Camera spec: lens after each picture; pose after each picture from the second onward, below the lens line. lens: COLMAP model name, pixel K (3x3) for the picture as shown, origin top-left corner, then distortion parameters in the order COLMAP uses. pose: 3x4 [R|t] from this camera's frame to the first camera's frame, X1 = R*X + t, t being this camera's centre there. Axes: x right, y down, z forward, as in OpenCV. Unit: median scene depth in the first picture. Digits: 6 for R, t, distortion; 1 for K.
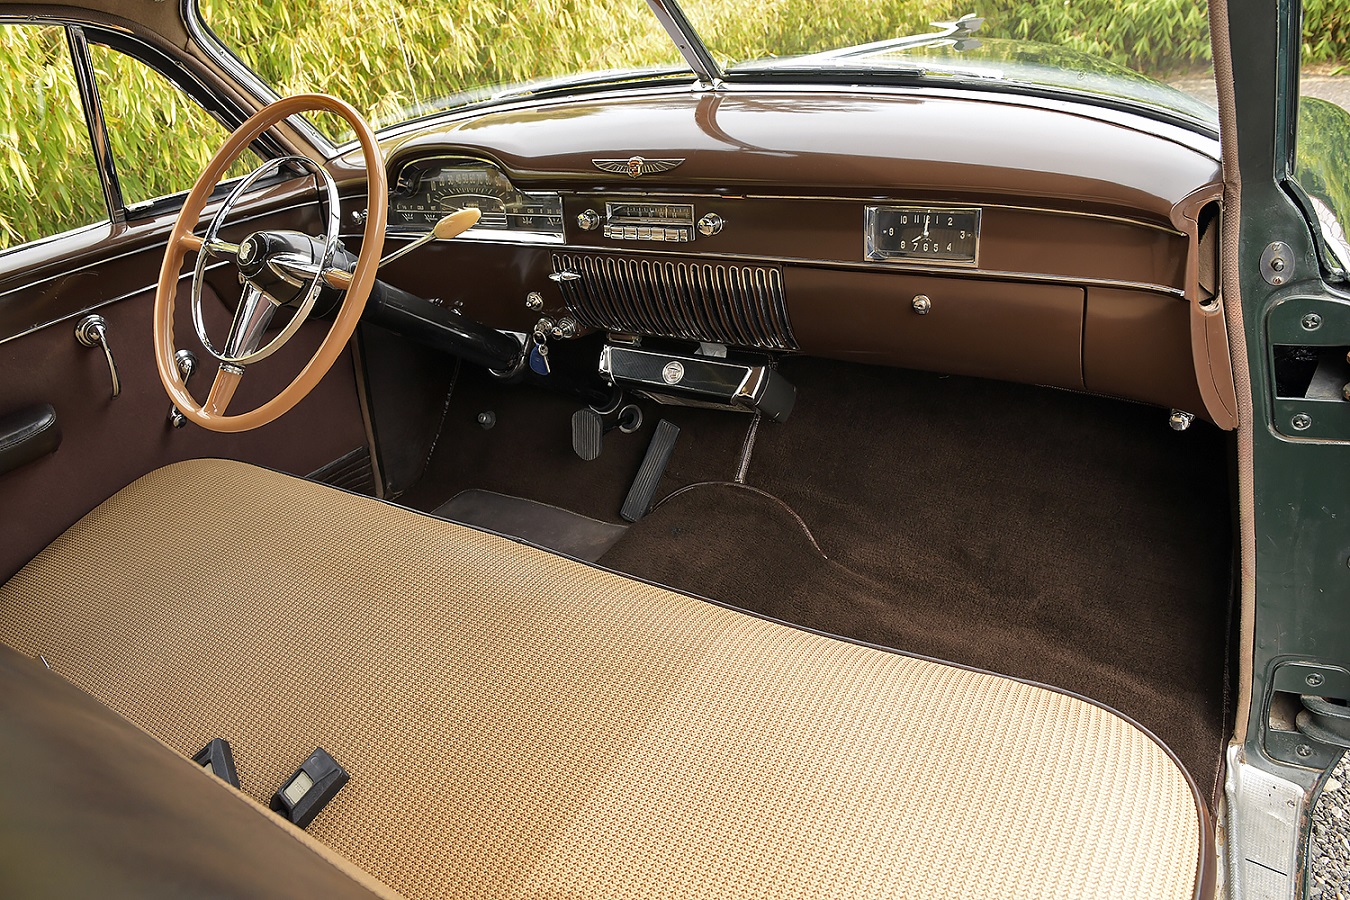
lens RADIAL K [[933.4, 0, 675.0], [0, 933.4, 450.0], [0, 0, 1]] dist [-0.055319, 0.003591]
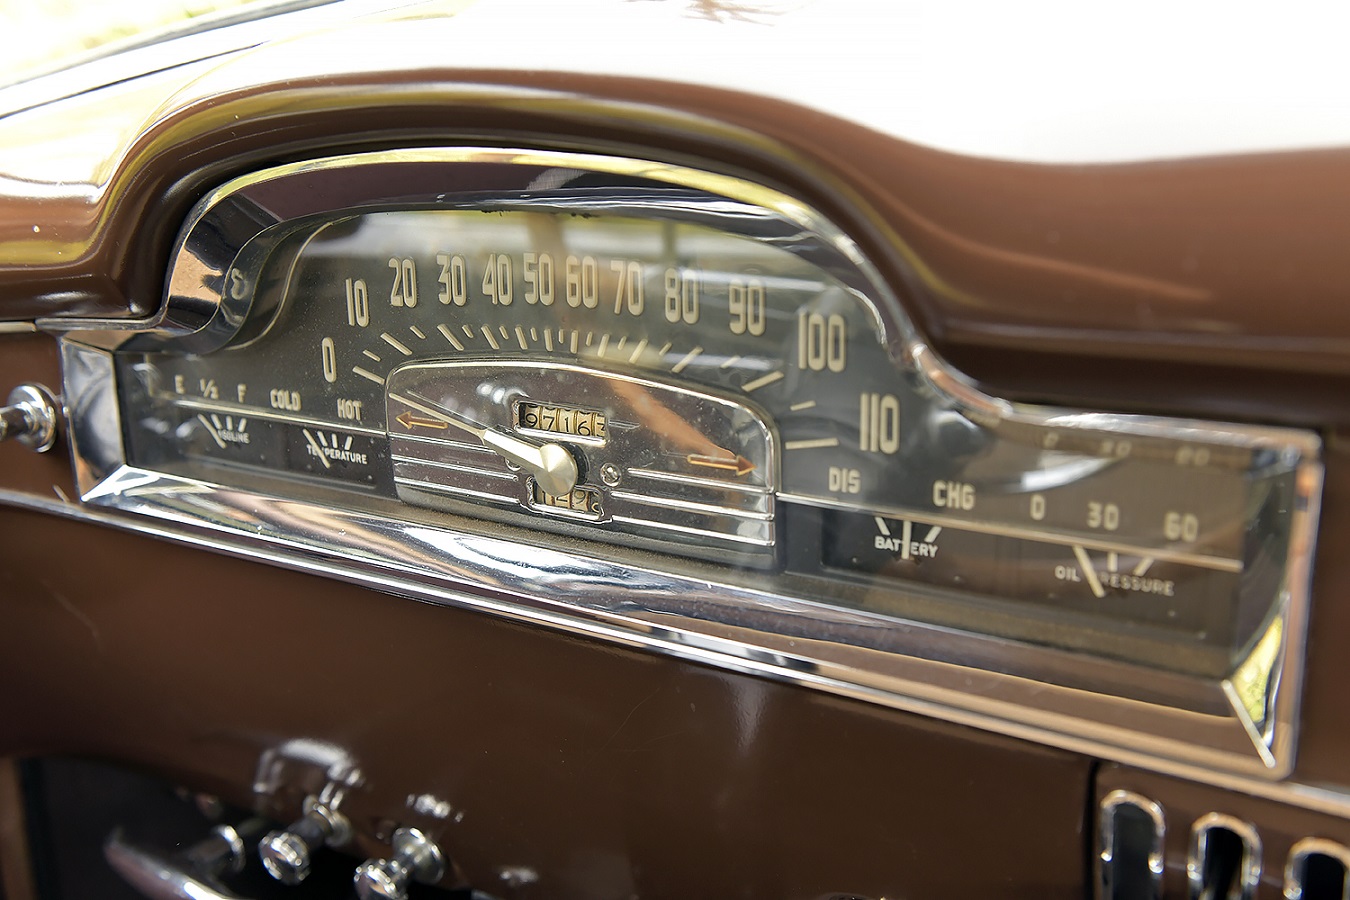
lens RADIAL K [[1388.8, 0, 675.0], [0, 1388.8, 450.0], [0, 0, 1]] dist [0.022073, 0.013234]
pose [[0.999503, 0.031421, 0.002526, -0.203324], [-0.030830, 0.991117, -0.129371, -0.229497], [-0.006568, 0.129228, 0.991593, 0.747552]]
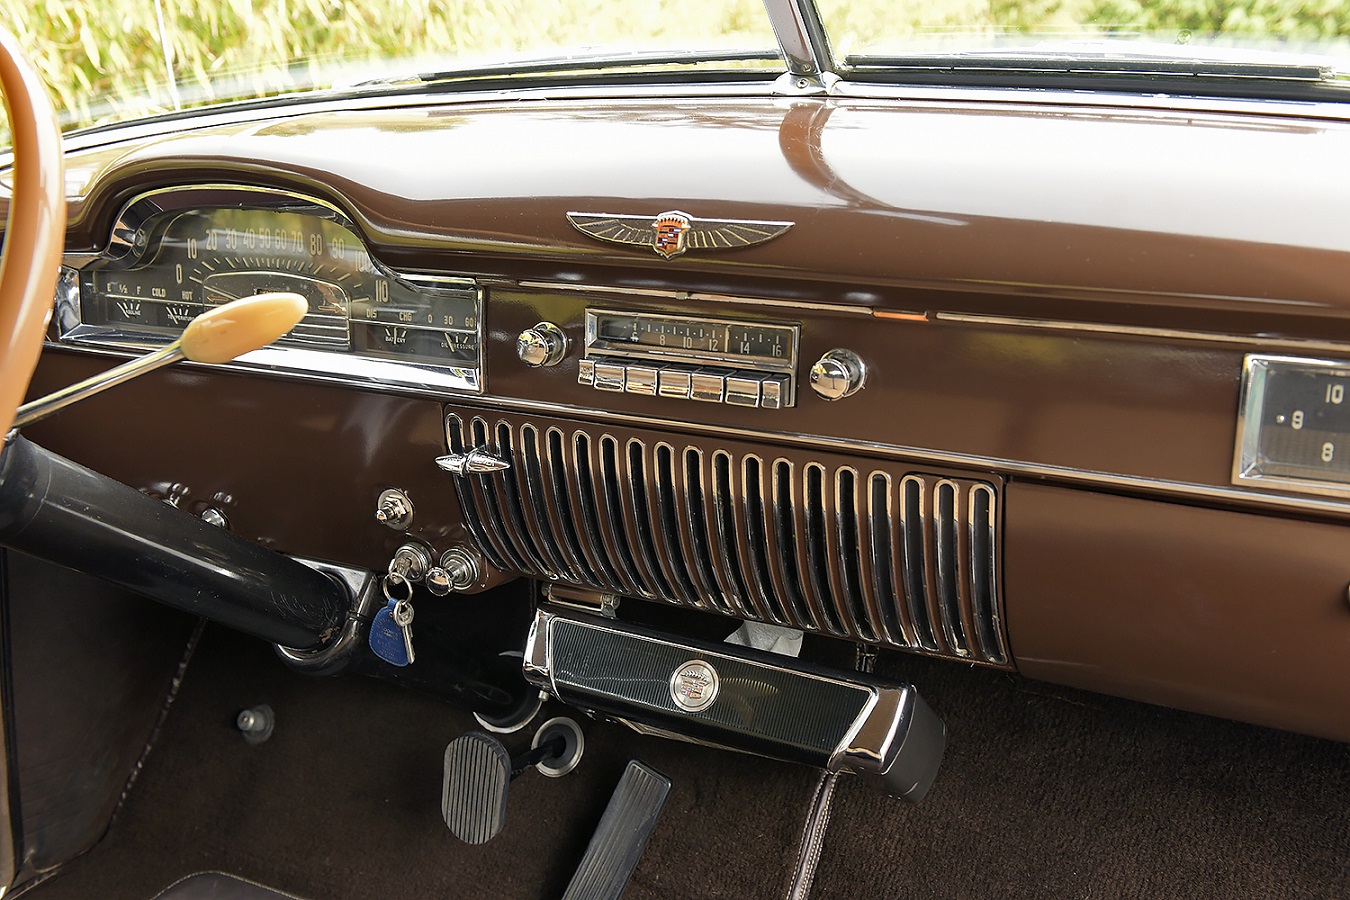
lens RADIAL K [[1388.8, 0, 675.0], [0, 1388.8, 450.0], [0, 0, 1]] dist [0.022073, 0.013234]
pose [[0.993740, 0.063140, 0.092163, -0.081365], [-0.045812, 0.982728, -0.179297, -0.074201], [-0.101892, 0.173952, 0.979469, 0.319898]]
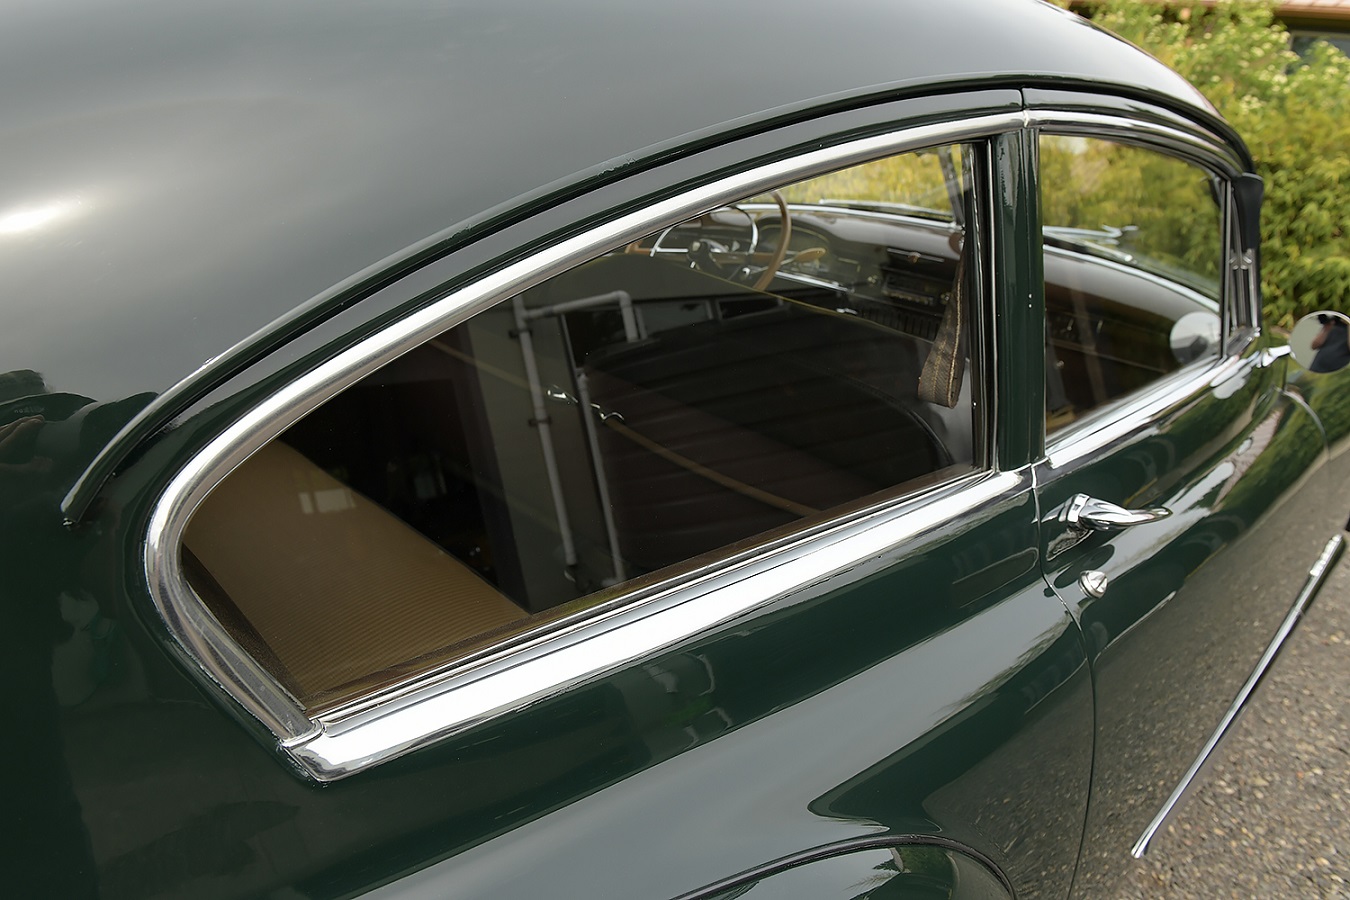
lens RADIAL K [[933.4, 0, 675.0], [0, 933.4, 450.0], [0, 0, 1]] dist [-0.055319, 0.003591]
pose [[0.955490, 0.270697, -0.117316, -0.145776], [-0.282577, 0.953997, -0.100203, 0.305632], [0.084794, 0.128894, 0.988026, -0.652269]]
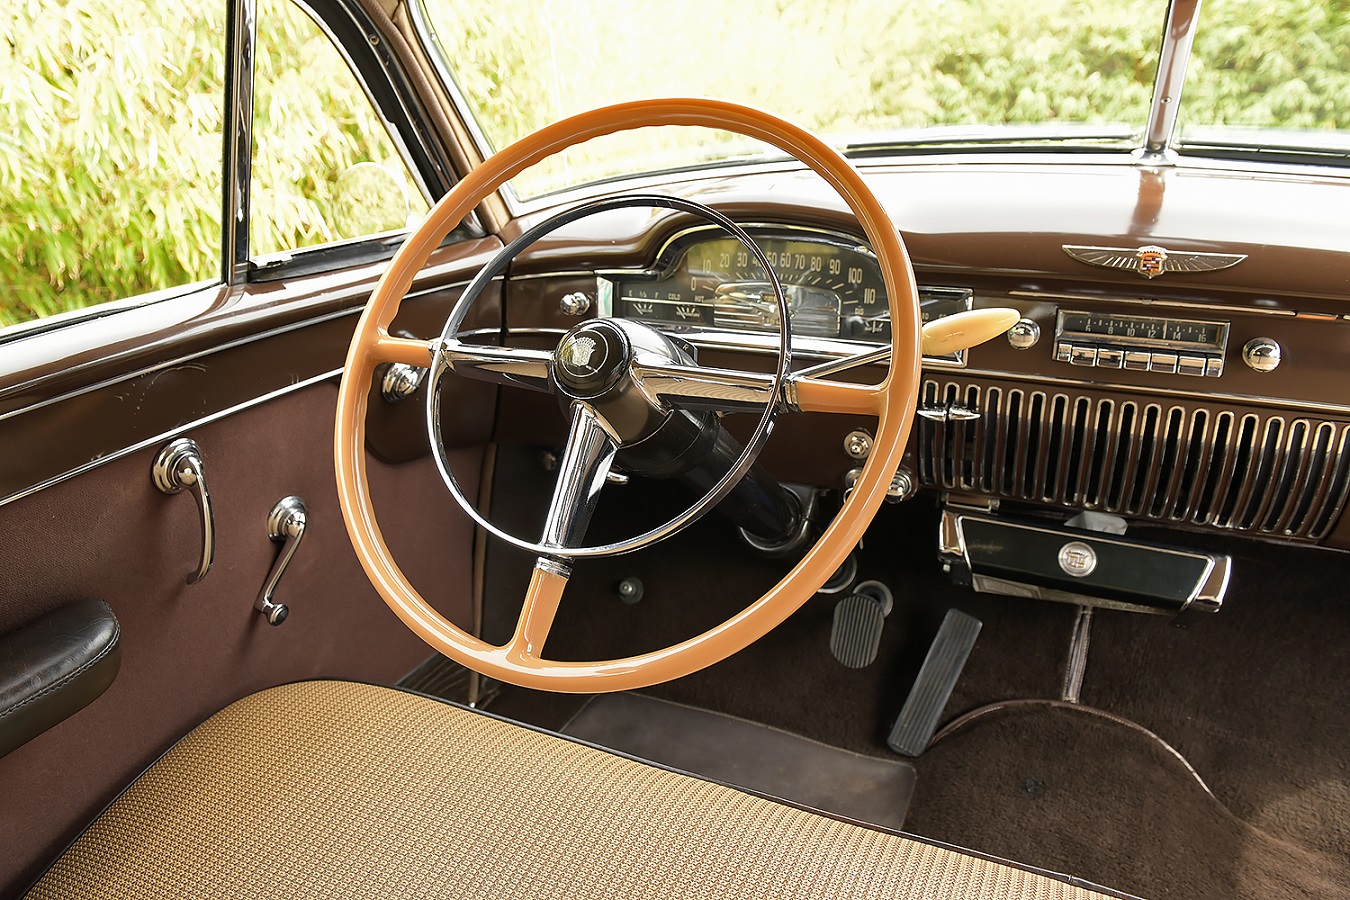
lens RADIAL K [[964.1, 0, 674.0], [0, 964.1, 419.5], [0, 0, 1]] dist [-0.060518, 0.000562]
pose [[0.987013, 0.043430, 0.154656, -0.407941], [-0.020218, 0.988689, -0.148611, -0.074531], [-0.159360, 0.143554, 0.976727, 0.353586]]
